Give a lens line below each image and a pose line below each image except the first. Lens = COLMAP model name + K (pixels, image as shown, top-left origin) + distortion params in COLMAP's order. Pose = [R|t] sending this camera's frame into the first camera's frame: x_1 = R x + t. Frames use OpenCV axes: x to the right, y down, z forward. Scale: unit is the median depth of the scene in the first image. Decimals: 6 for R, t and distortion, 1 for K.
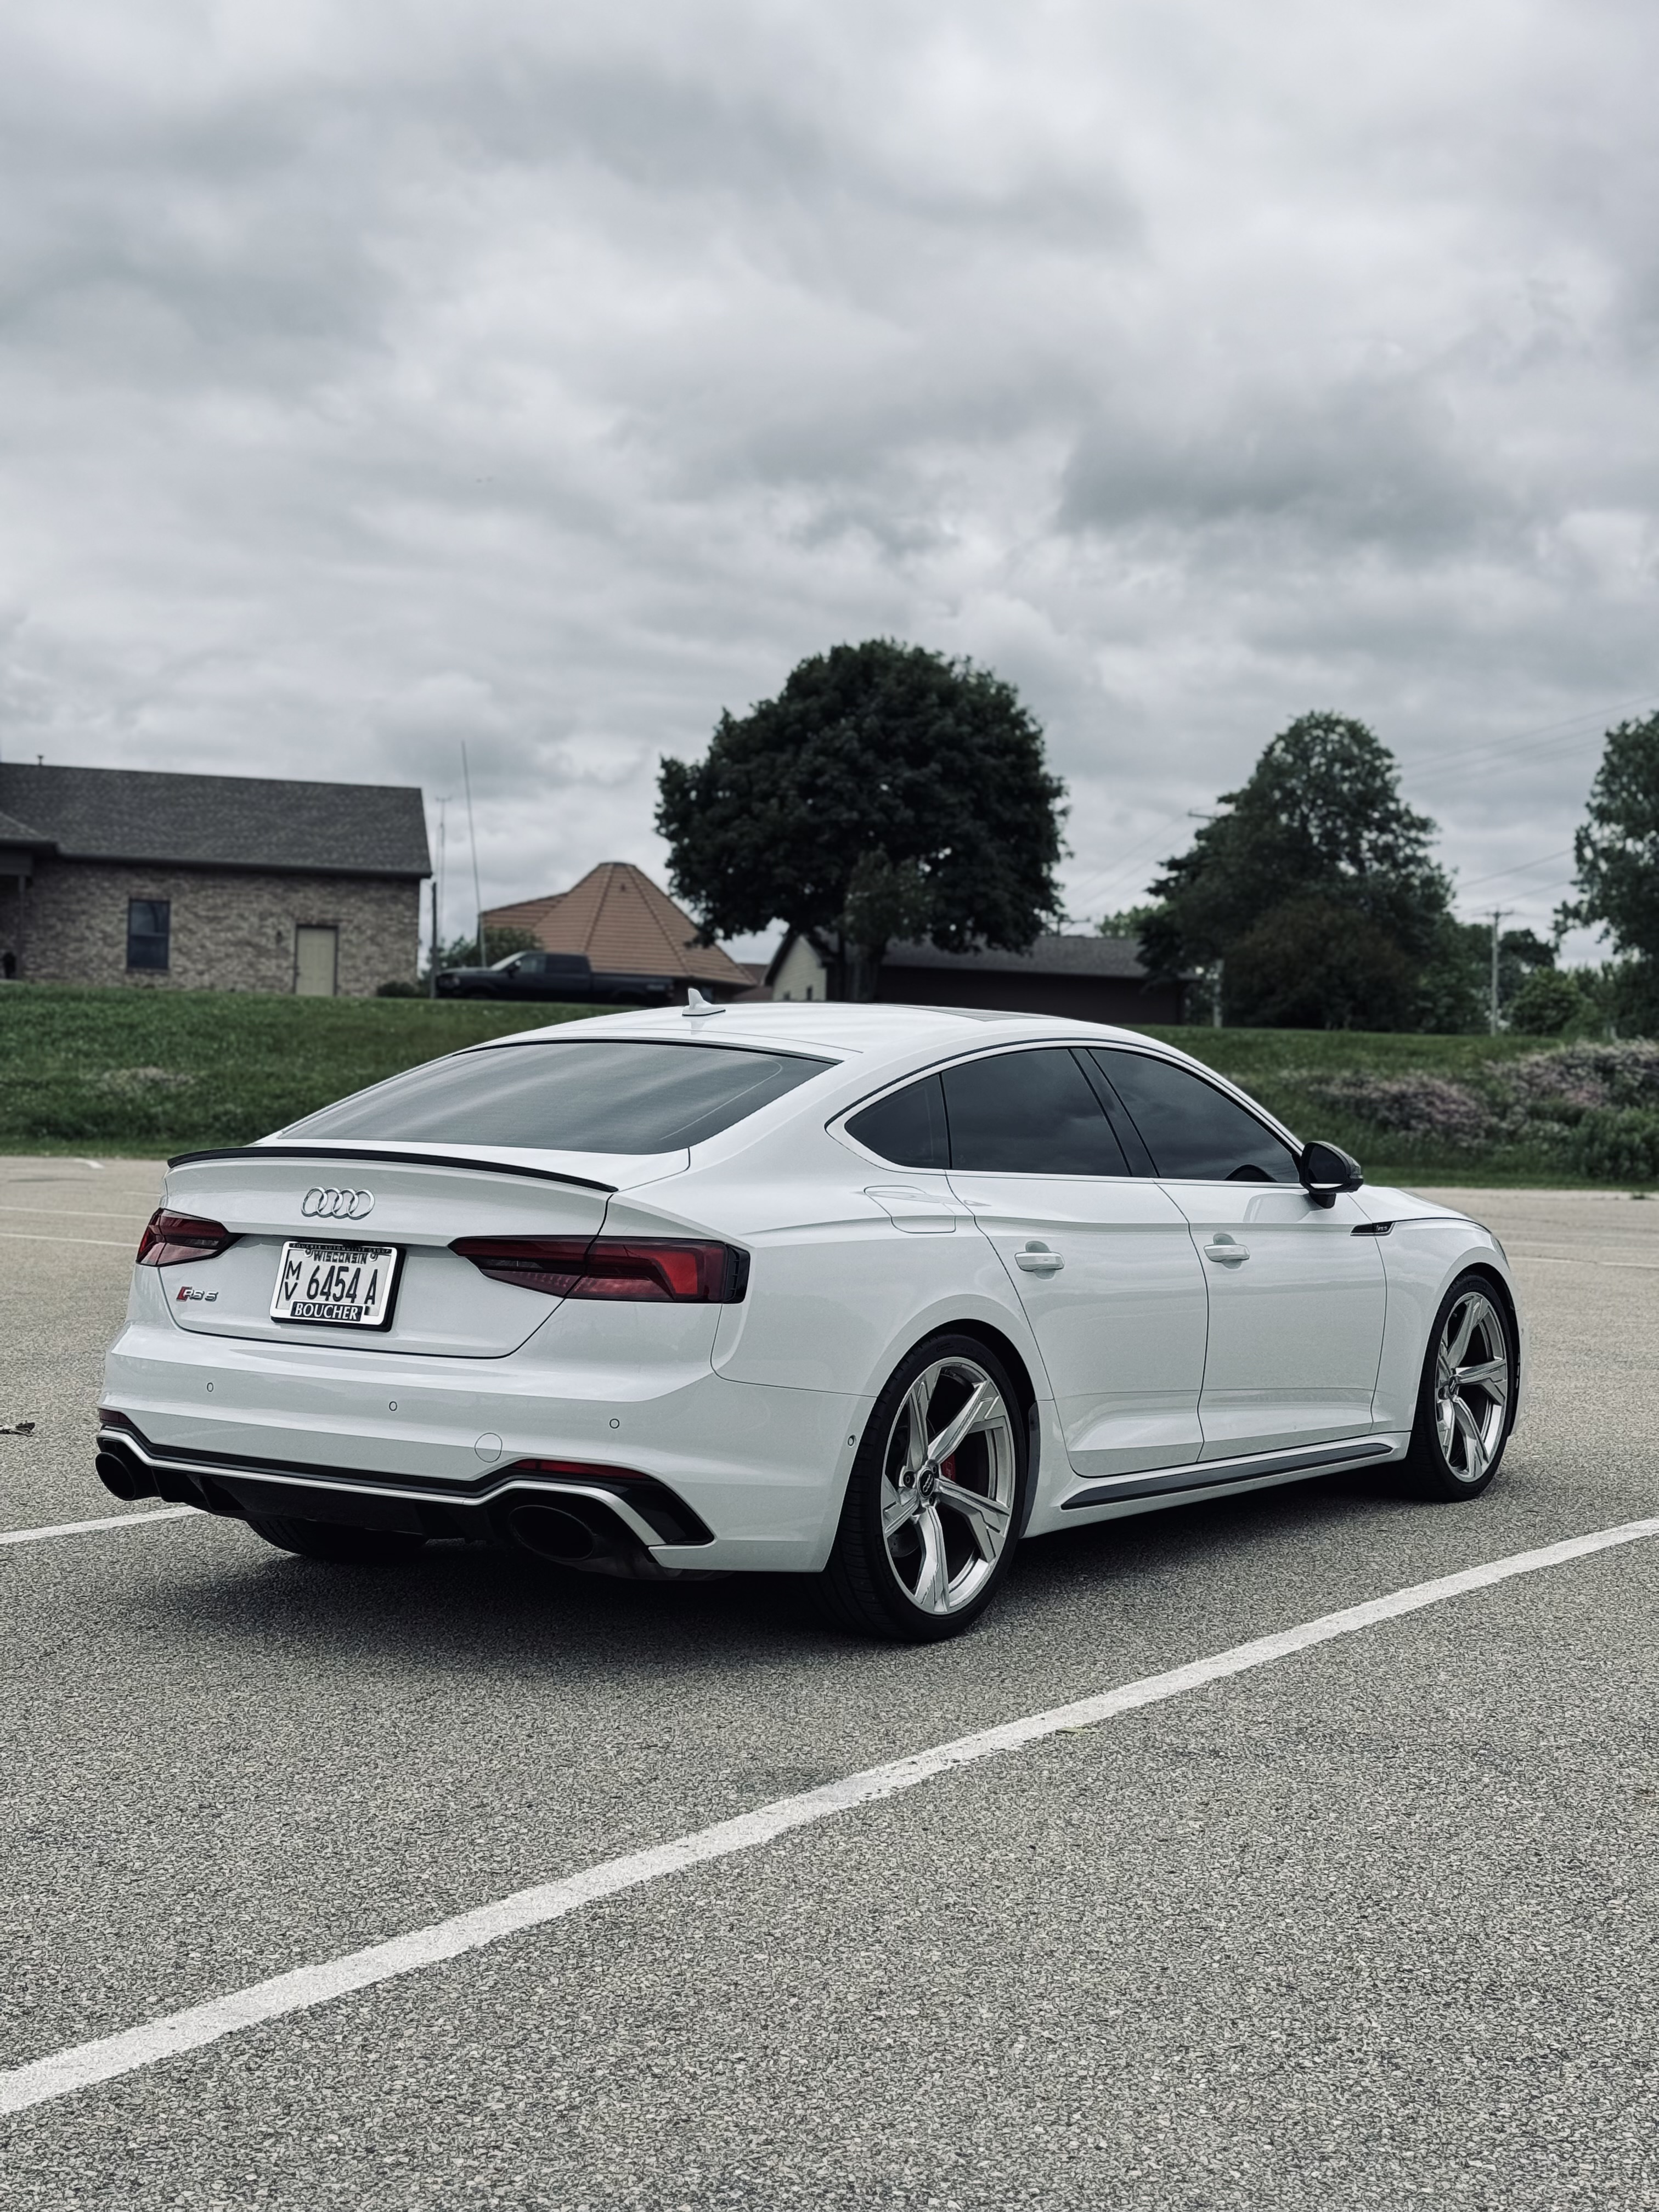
lens RADIAL K [[3202.2, 0, 829.5], [0, 3202.2, 1106.0], [0, 0, 1]] dist [0.189779, 0.007908]
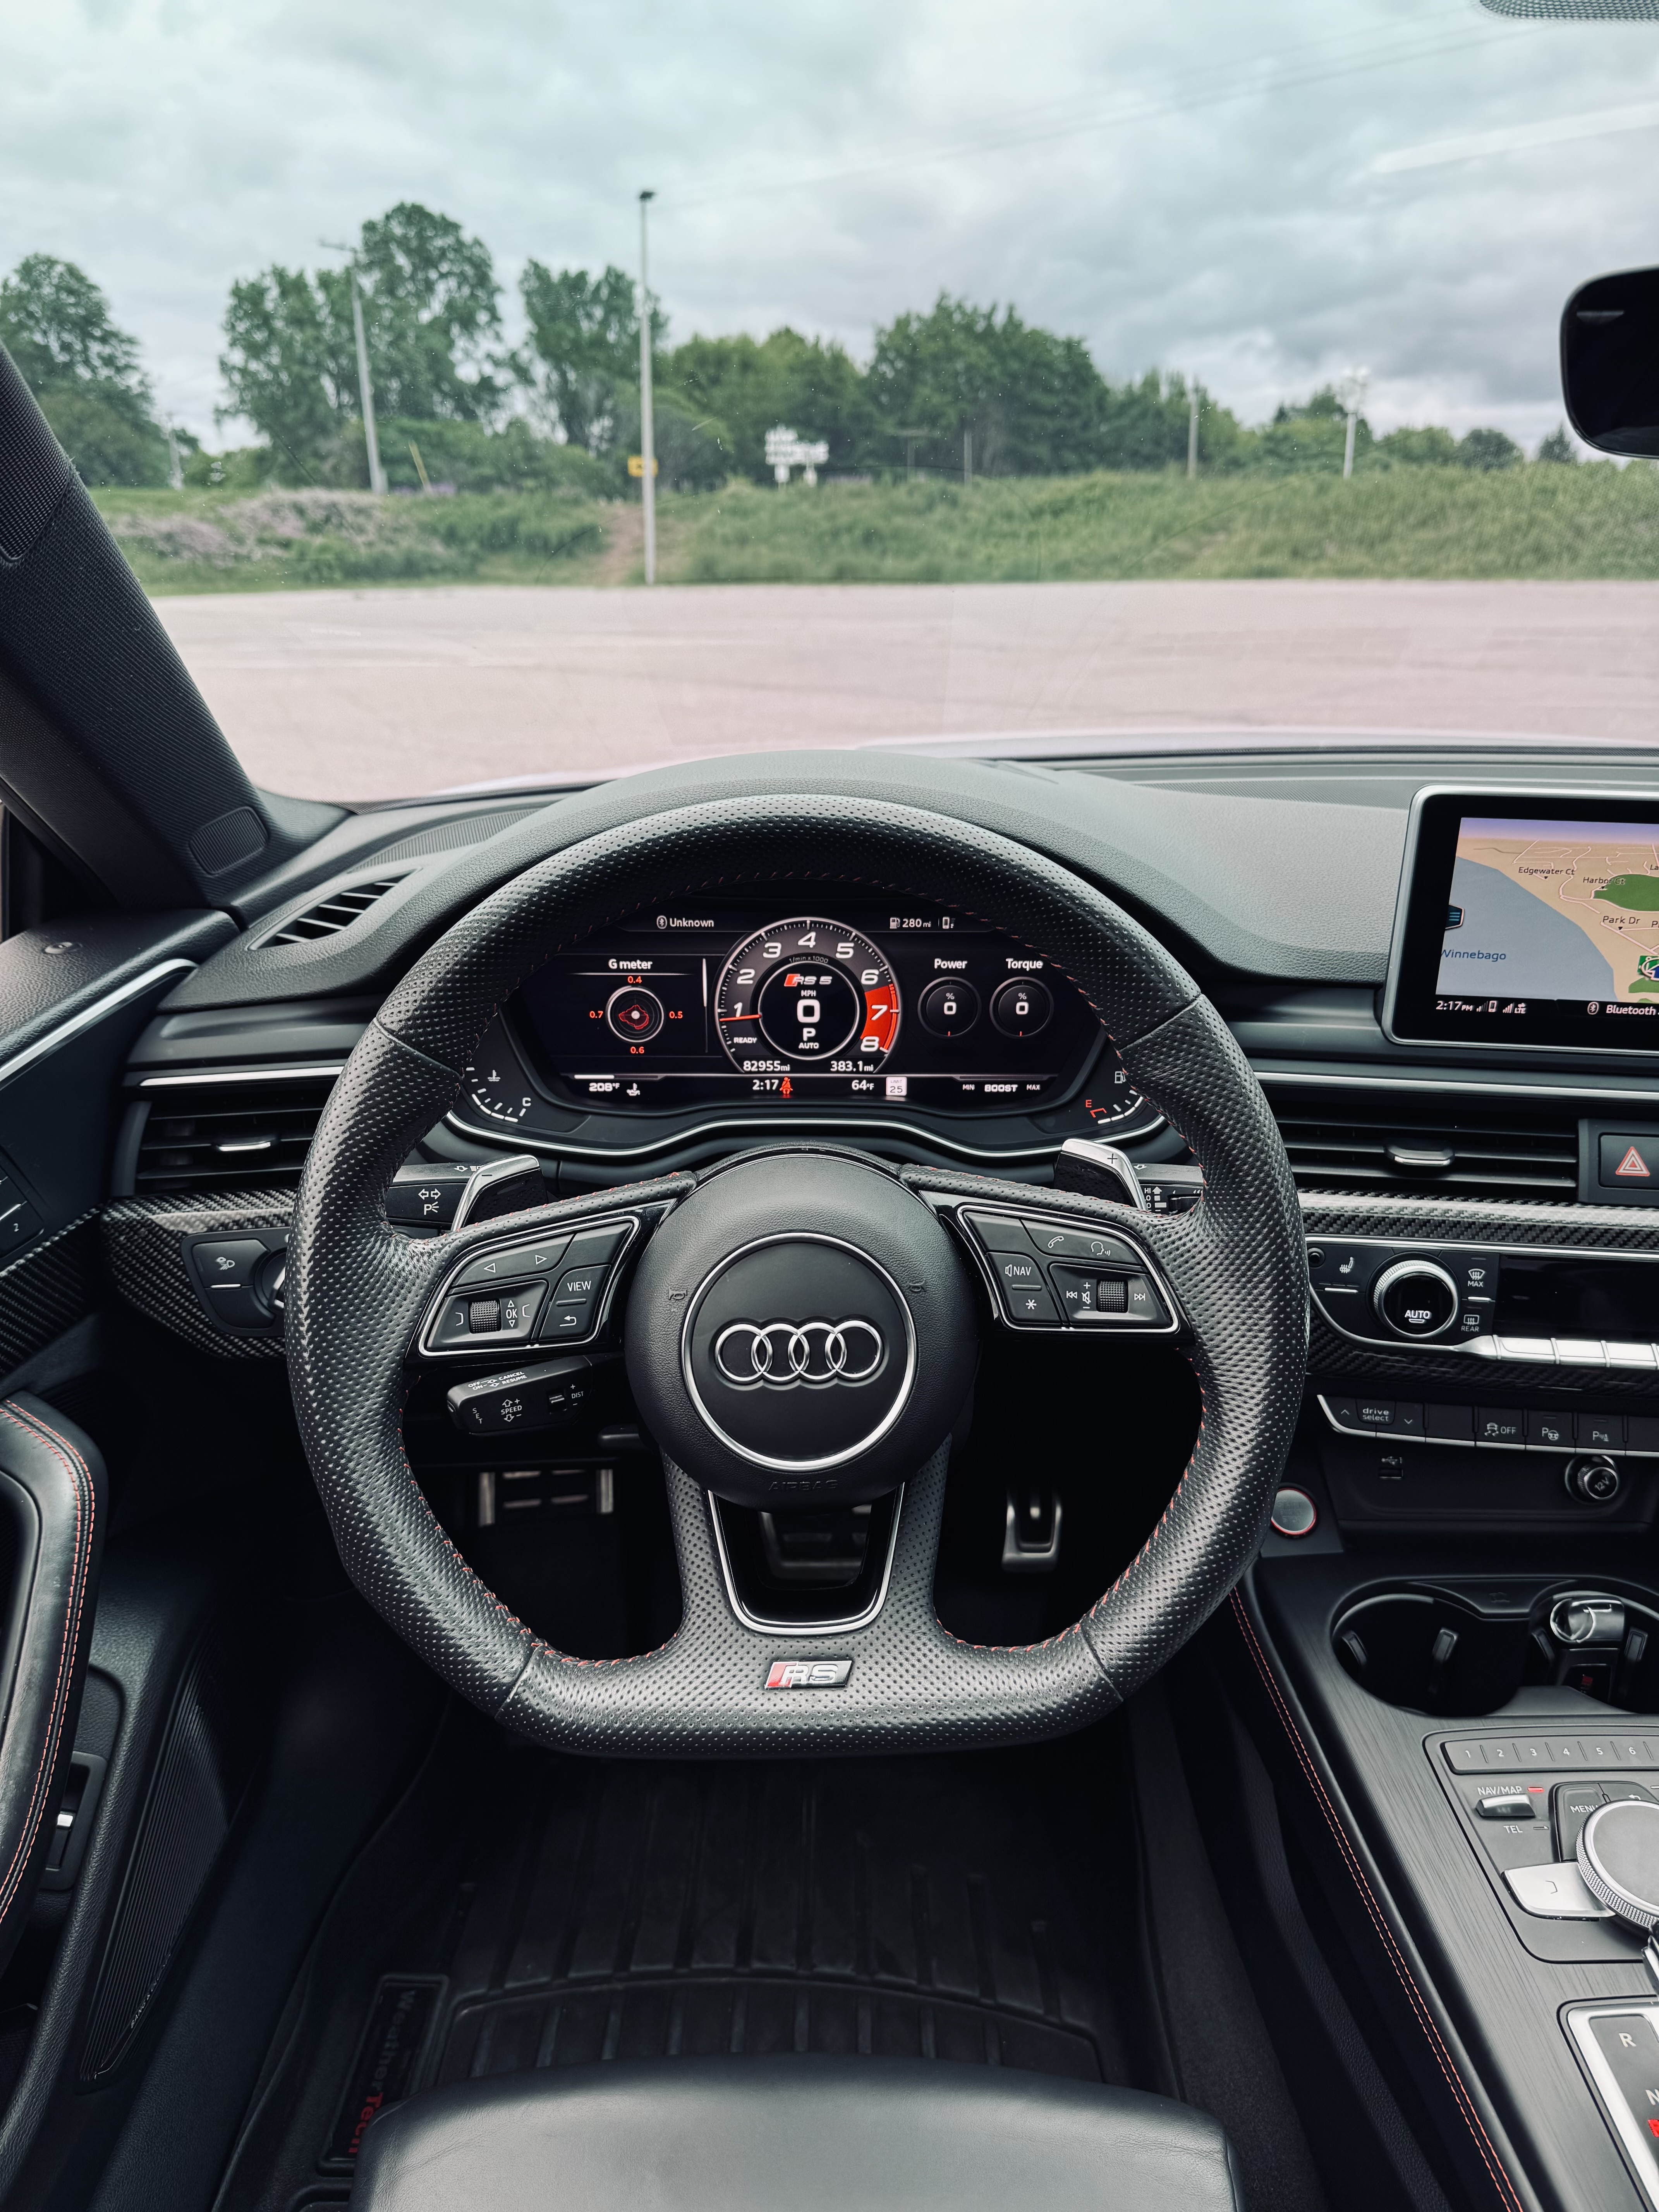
lens RADIAL K [[1593.3, 0, 838.6], [0, 1593.3, 1108.4], [0, 0, 1]] dist [0.002157, -0.008122]
pose [[0.824485, -0.223487, 0.519882, -0.009487], [0.033321, 0.936288, 0.349648, -0.001276], [-0.564901, -0.270957, 0.779403, 0.153207]]
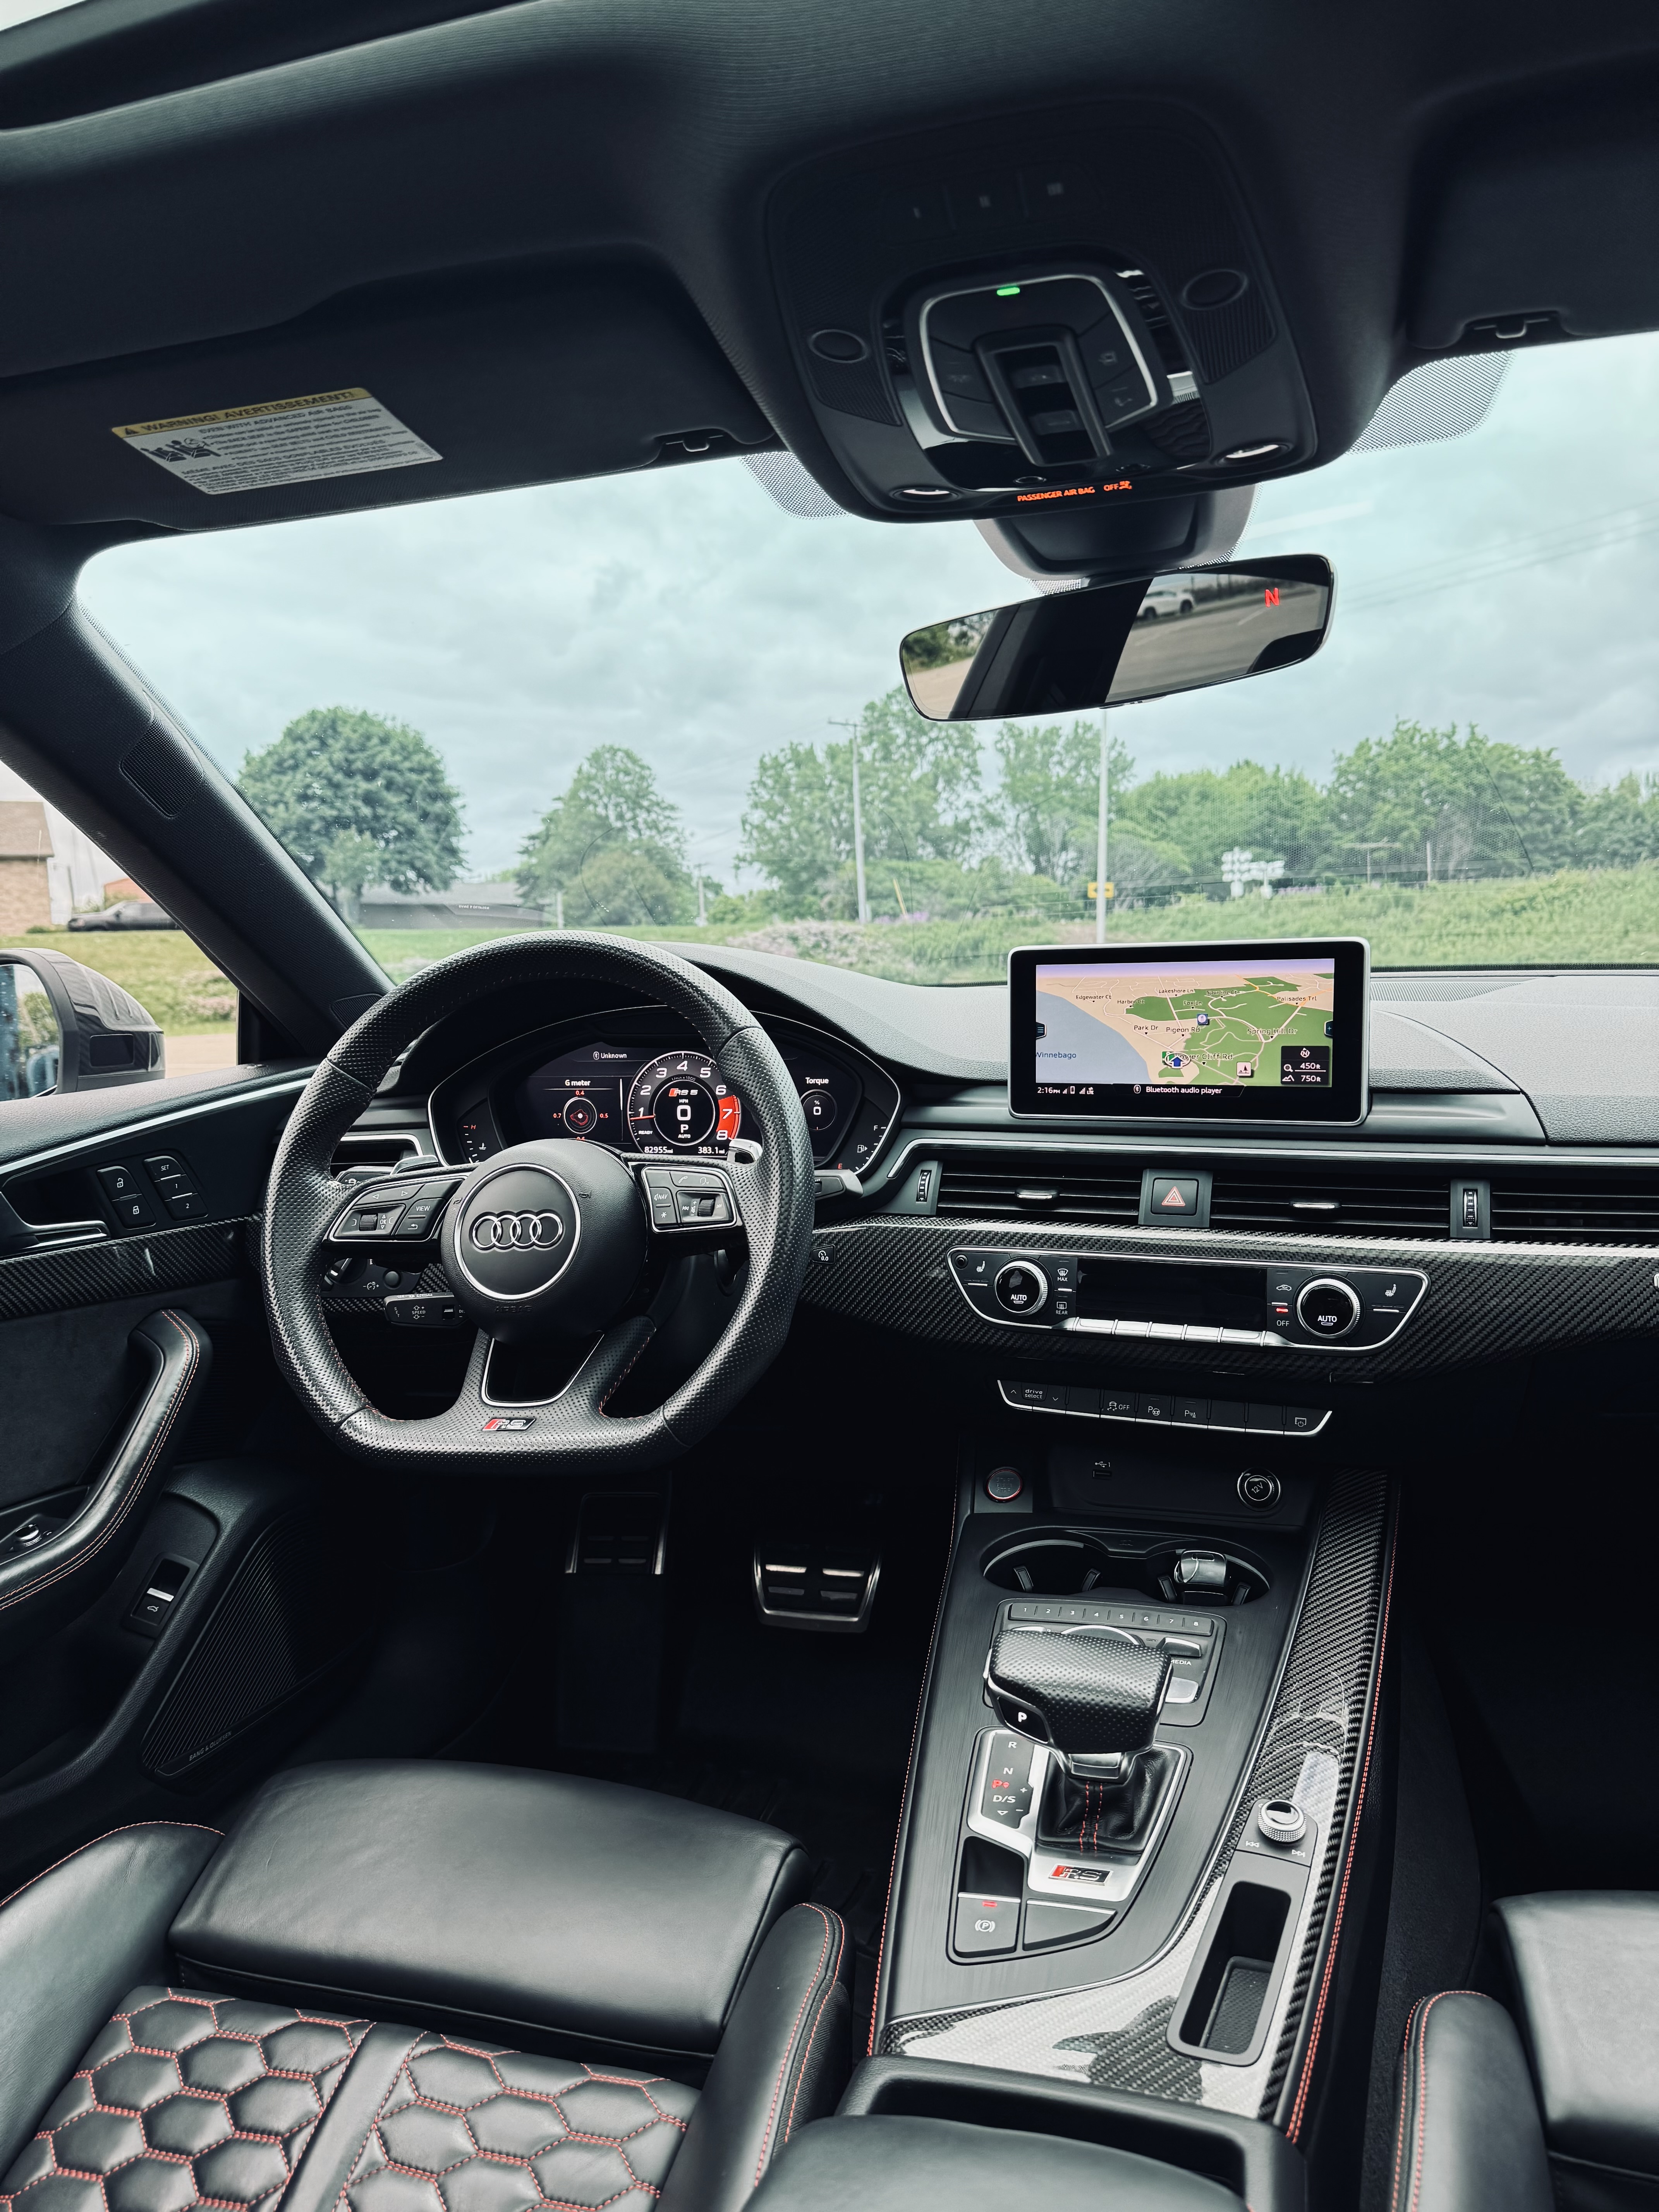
lens RADIAL K [[1546.6, 0, 829.3], [0, 1546.6, 1113.1], [0, 0, 1]] dist [0.206785, -0.437983]
pose [[0.950198, -0.092331, 0.297654, -0.007026], [0.065323, 0.992895, 0.099462, 0.000555], [-0.304722, -0.075065, 0.949479, 0.144962]]
